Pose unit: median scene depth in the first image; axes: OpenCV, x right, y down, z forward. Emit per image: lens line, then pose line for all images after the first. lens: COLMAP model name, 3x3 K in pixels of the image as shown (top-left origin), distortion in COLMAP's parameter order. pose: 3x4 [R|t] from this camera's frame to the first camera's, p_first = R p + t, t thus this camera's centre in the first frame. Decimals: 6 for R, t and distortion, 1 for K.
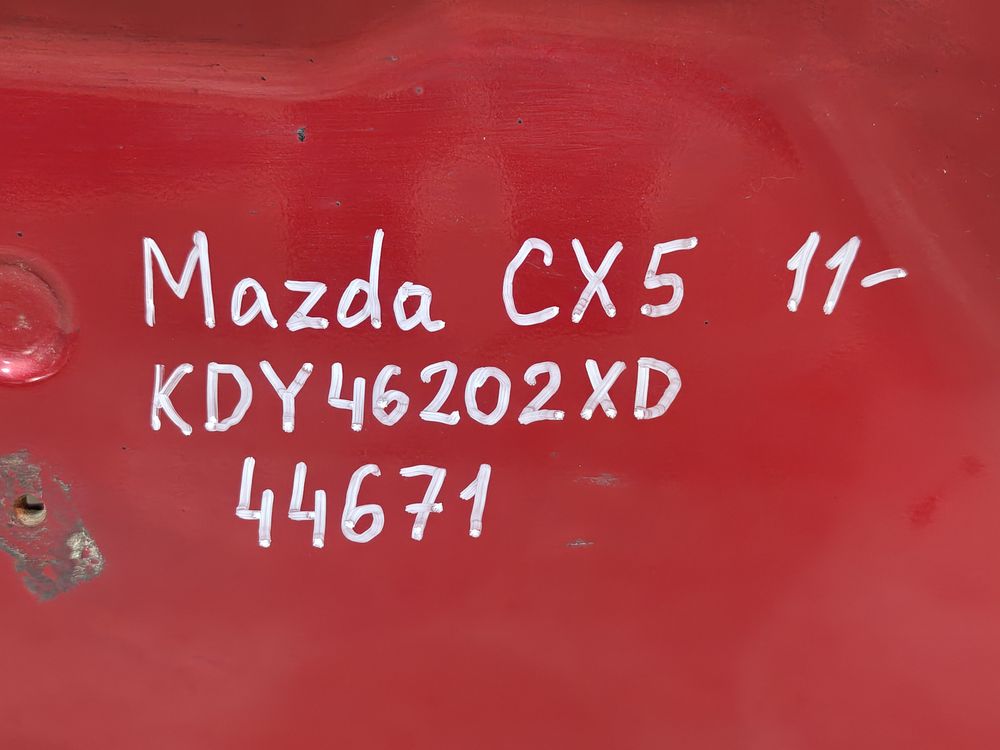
lens RADIAL K [[1404.6, 0, 500.3], [0, 1404.6, 374.2], [0, 0, 1]] dist [0.106028, 0.000000]
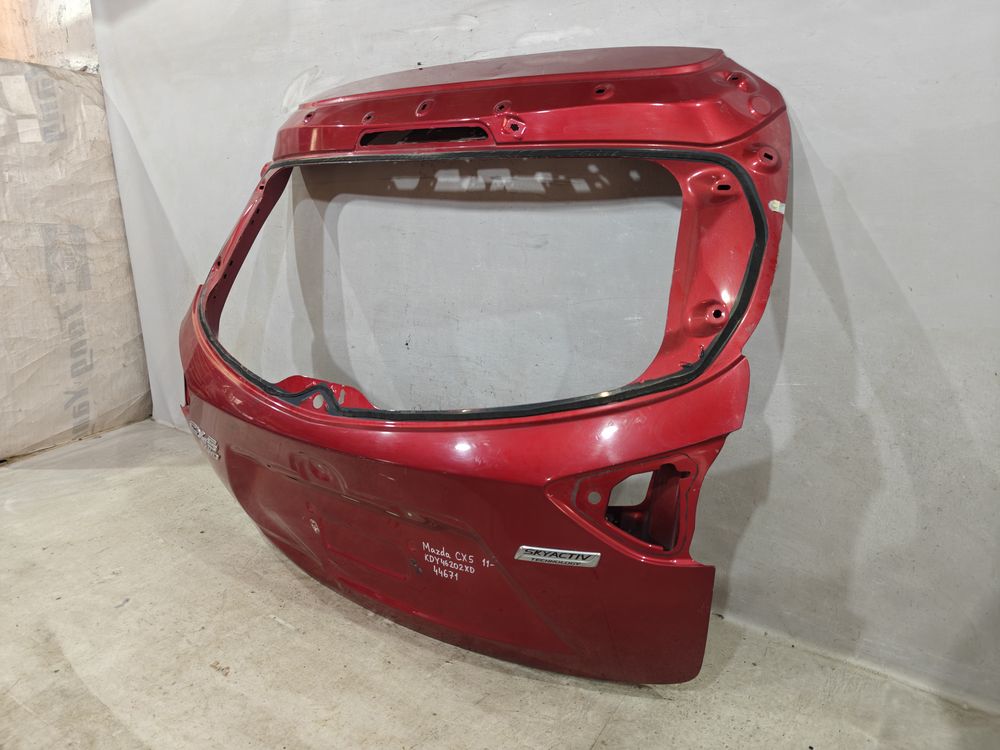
lens RADIAL K [[680.5, 0, 500.8], [0, 680.5, 375.1], [0, 0, 1]] dist [0.027176, -0.027218]
pose [[0.866722, 0.101265, -0.488404, 2.176486], [-0.058405, 0.993043, 0.102251, -1.607727], [0.495360, -0.060098, 0.866606, -2.450582]]
